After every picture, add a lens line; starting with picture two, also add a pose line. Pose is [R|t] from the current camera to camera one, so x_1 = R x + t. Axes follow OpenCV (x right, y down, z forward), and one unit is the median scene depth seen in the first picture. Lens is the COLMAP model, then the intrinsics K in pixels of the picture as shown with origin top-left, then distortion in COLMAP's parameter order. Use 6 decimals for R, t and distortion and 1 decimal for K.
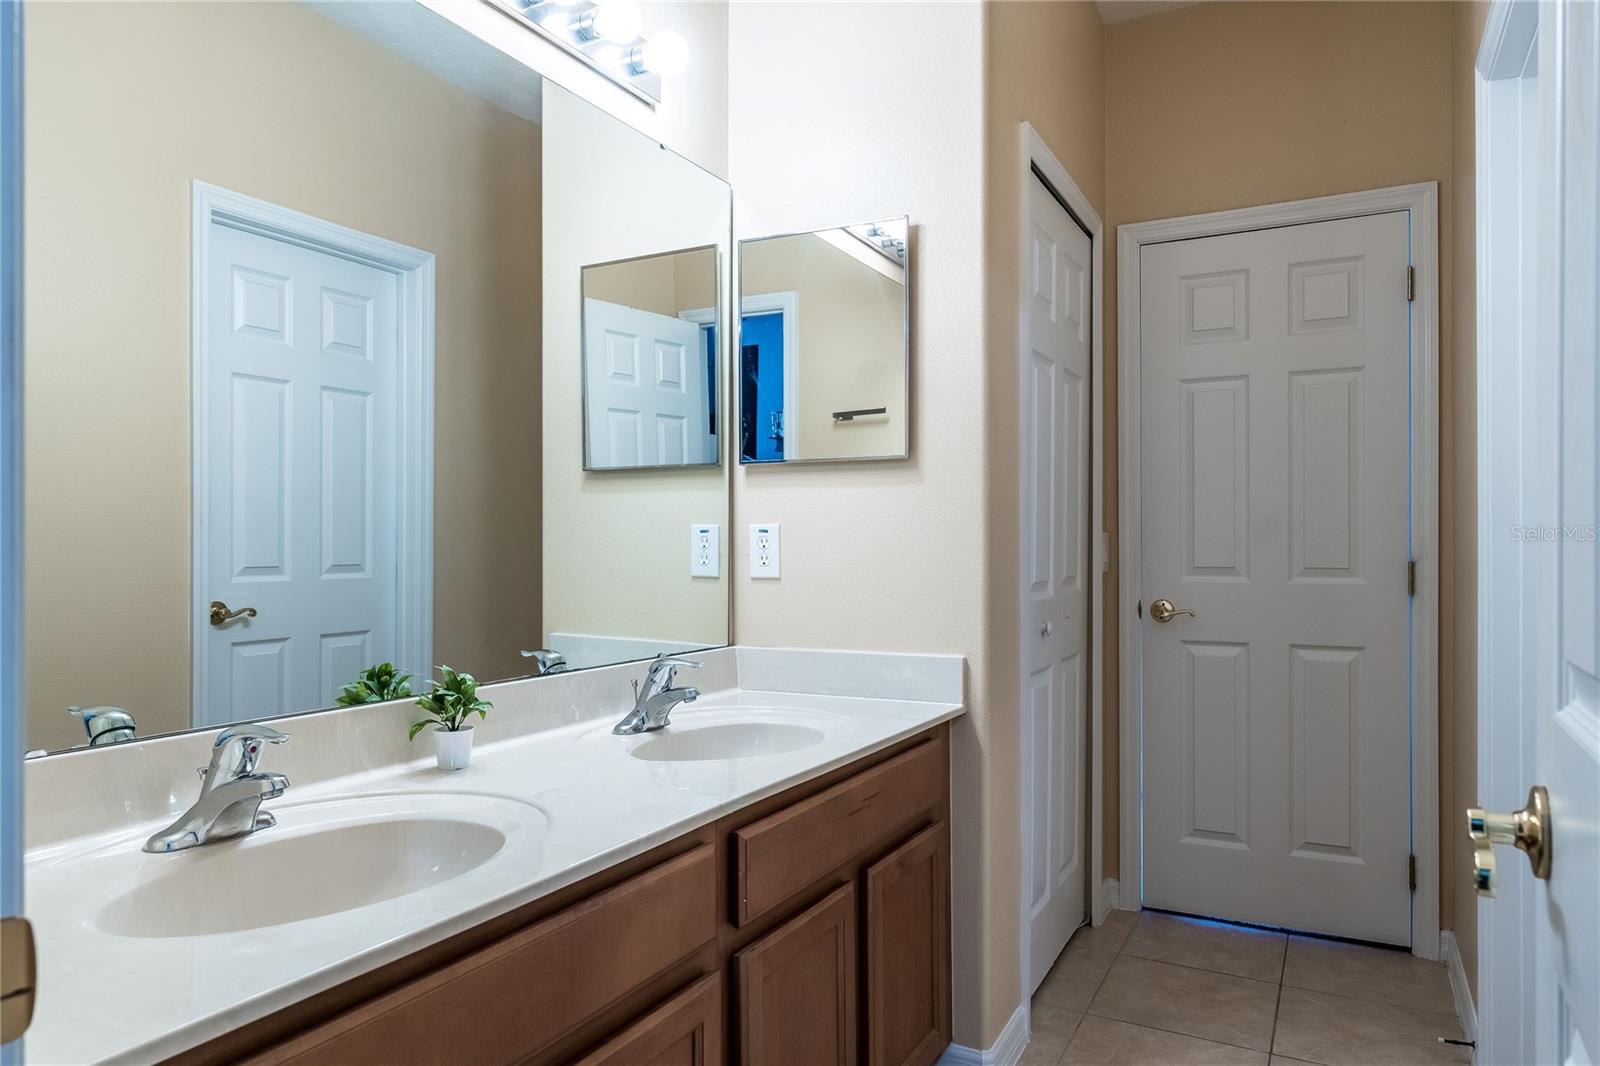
lens RADIAL K [[1043.4, 0, 800.1], [0, 1043.4, 558.7], [0, 0, 1]] dist [-0.005783, 0.000206]
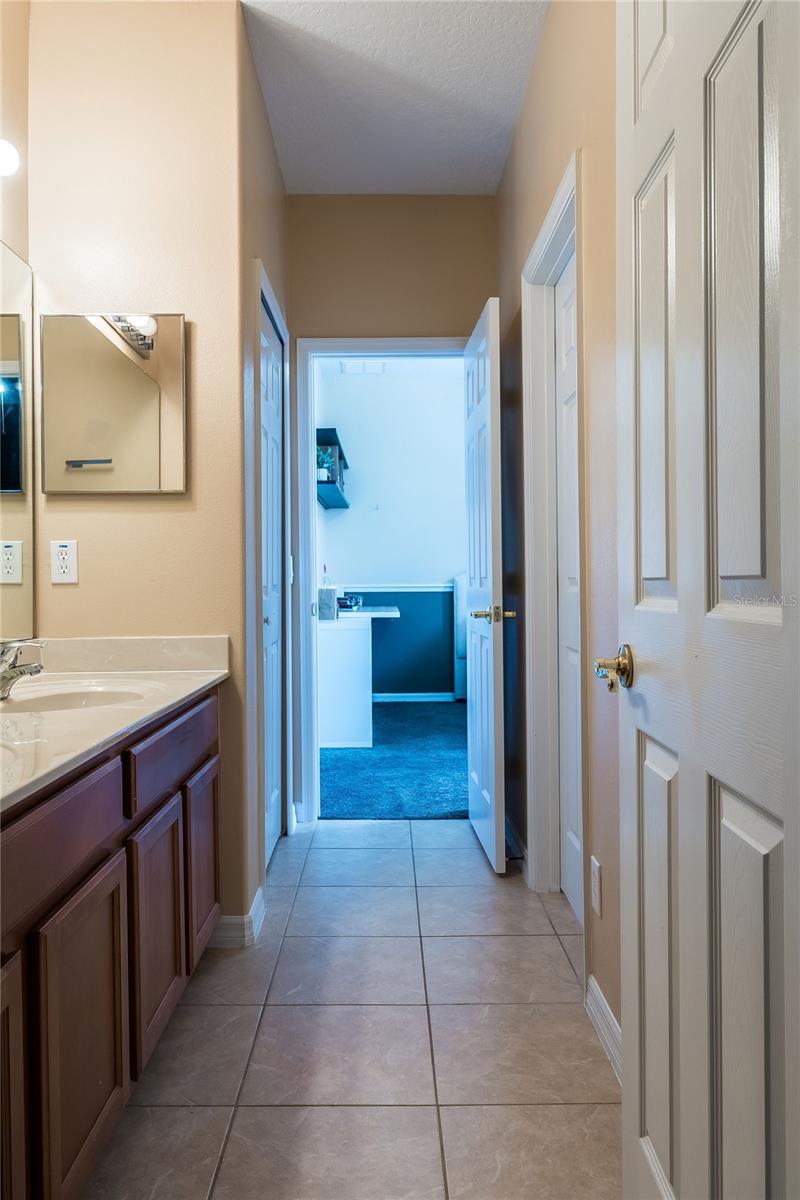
lens RADIAL K [[830.3, 0, 400.0], [0, 830.3, 600.0], [0, 0, 1]] dist [-0.003260, -0.001595]
pose [[0.879544, -0.017948, 0.475478, -0.158868], [0.014531, 0.999835, 0.010861, 0.034400], [-0.475595, -0.002644, 0.879660, -0.083541]]
